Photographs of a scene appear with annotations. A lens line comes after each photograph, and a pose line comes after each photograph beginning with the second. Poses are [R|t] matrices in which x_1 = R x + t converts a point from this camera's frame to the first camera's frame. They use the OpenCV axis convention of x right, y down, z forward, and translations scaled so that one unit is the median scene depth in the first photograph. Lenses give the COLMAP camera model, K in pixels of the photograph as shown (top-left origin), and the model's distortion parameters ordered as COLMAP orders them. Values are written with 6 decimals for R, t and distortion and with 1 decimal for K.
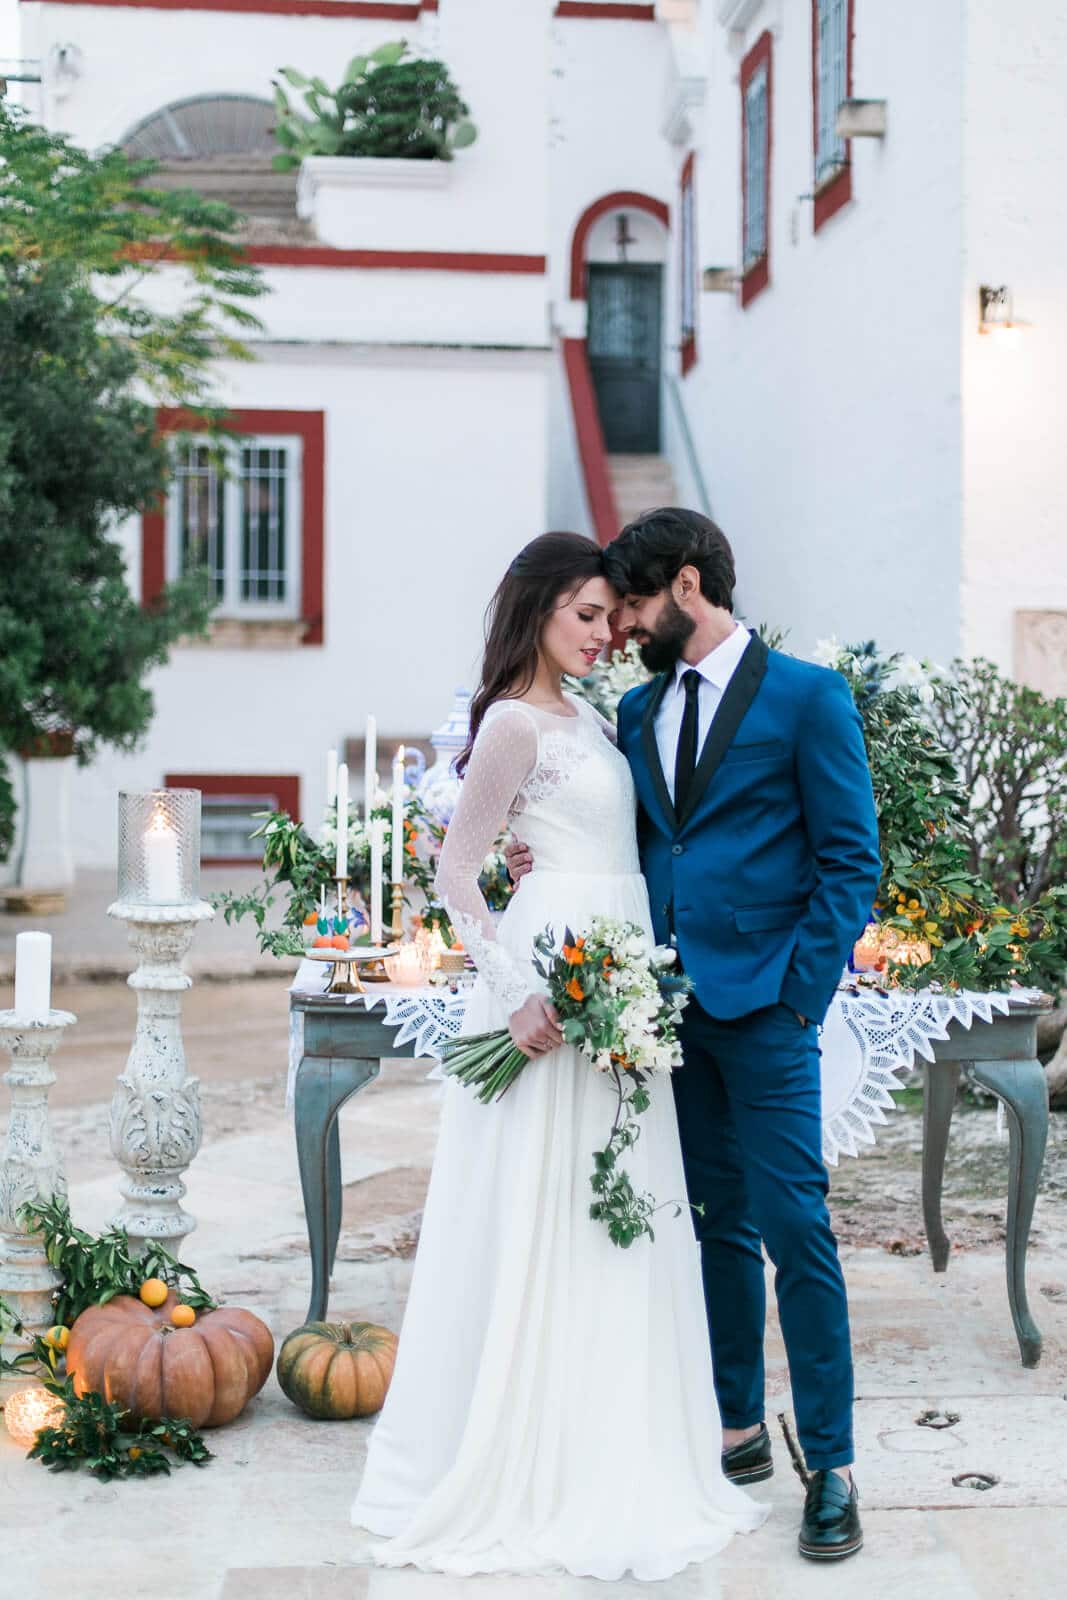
lens RADIAL K [[2328.4, 0, 456.7], [0, 2328.4, 796.6], [0, 0, 1]] dist [-0.007352, -0.051760]
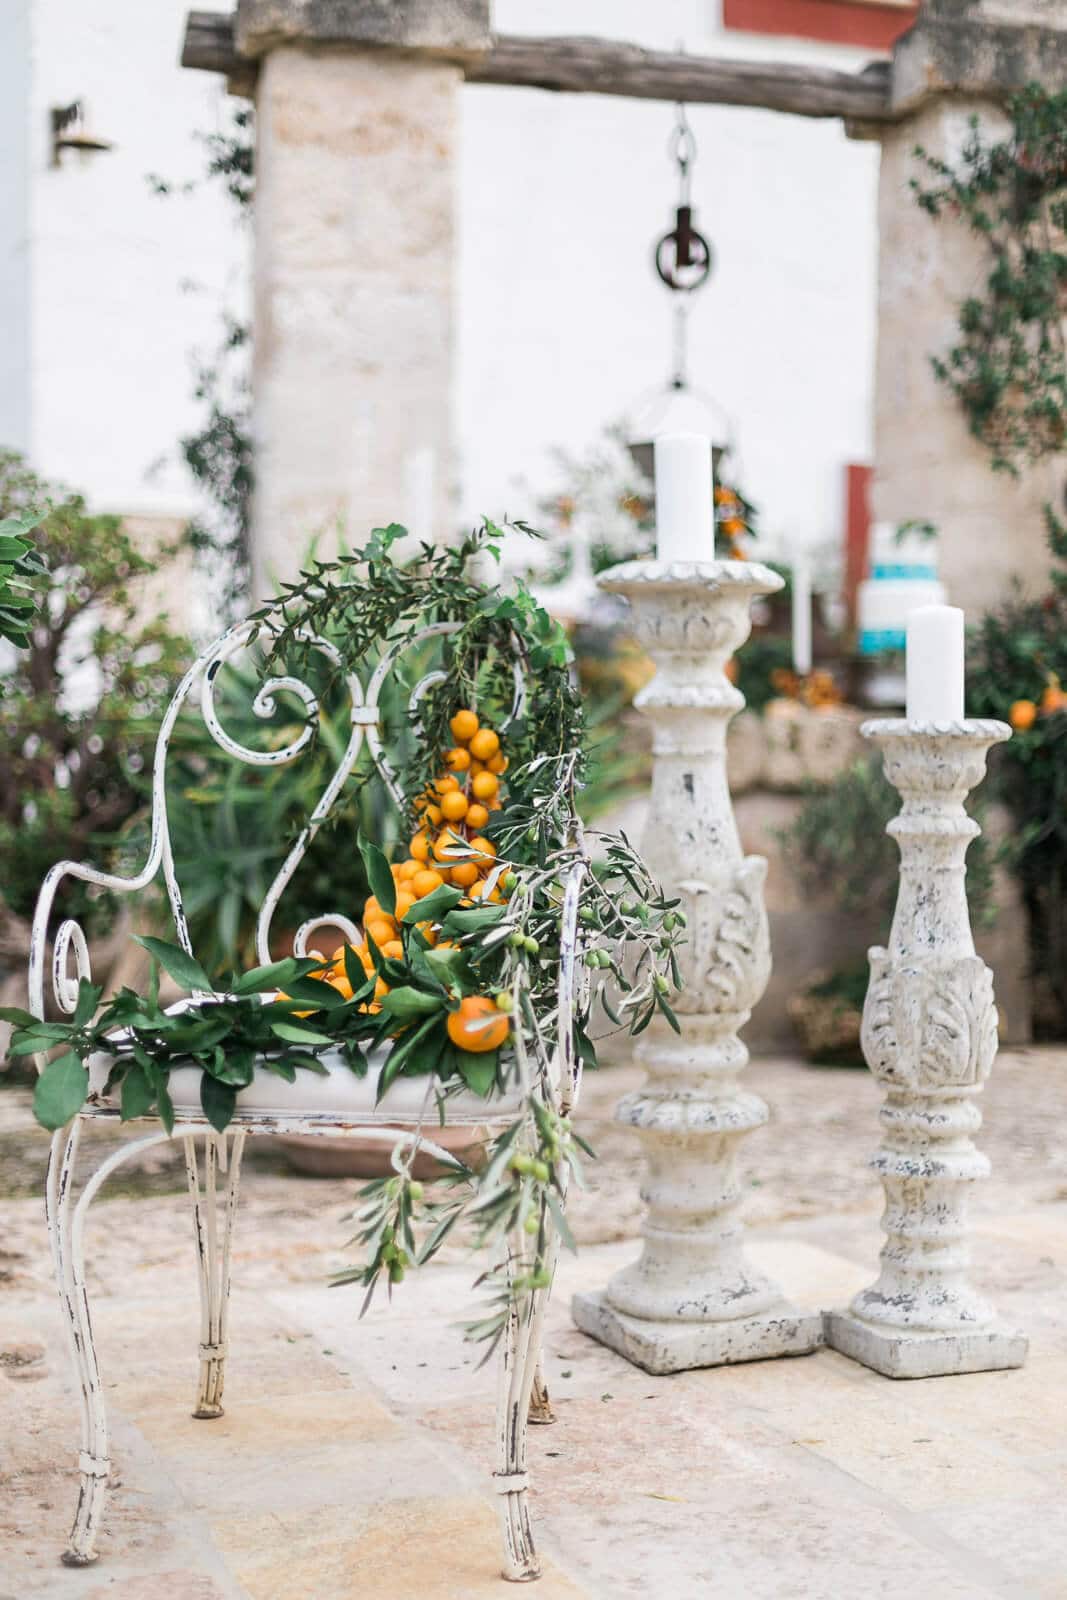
lens RADIAL K [[2328.4, 0, 456.7], [0, 2328.4, 796.6], [0, 0, 1]] dist [-0.007352, -0.051760]
pose [[0.935146, -0.003935, 0.354241, 0.051365], [0.013327, 0.999621, -0.024077, 0.031100], [-0.354012, 0.027237, 0.934844, 0.147361]]
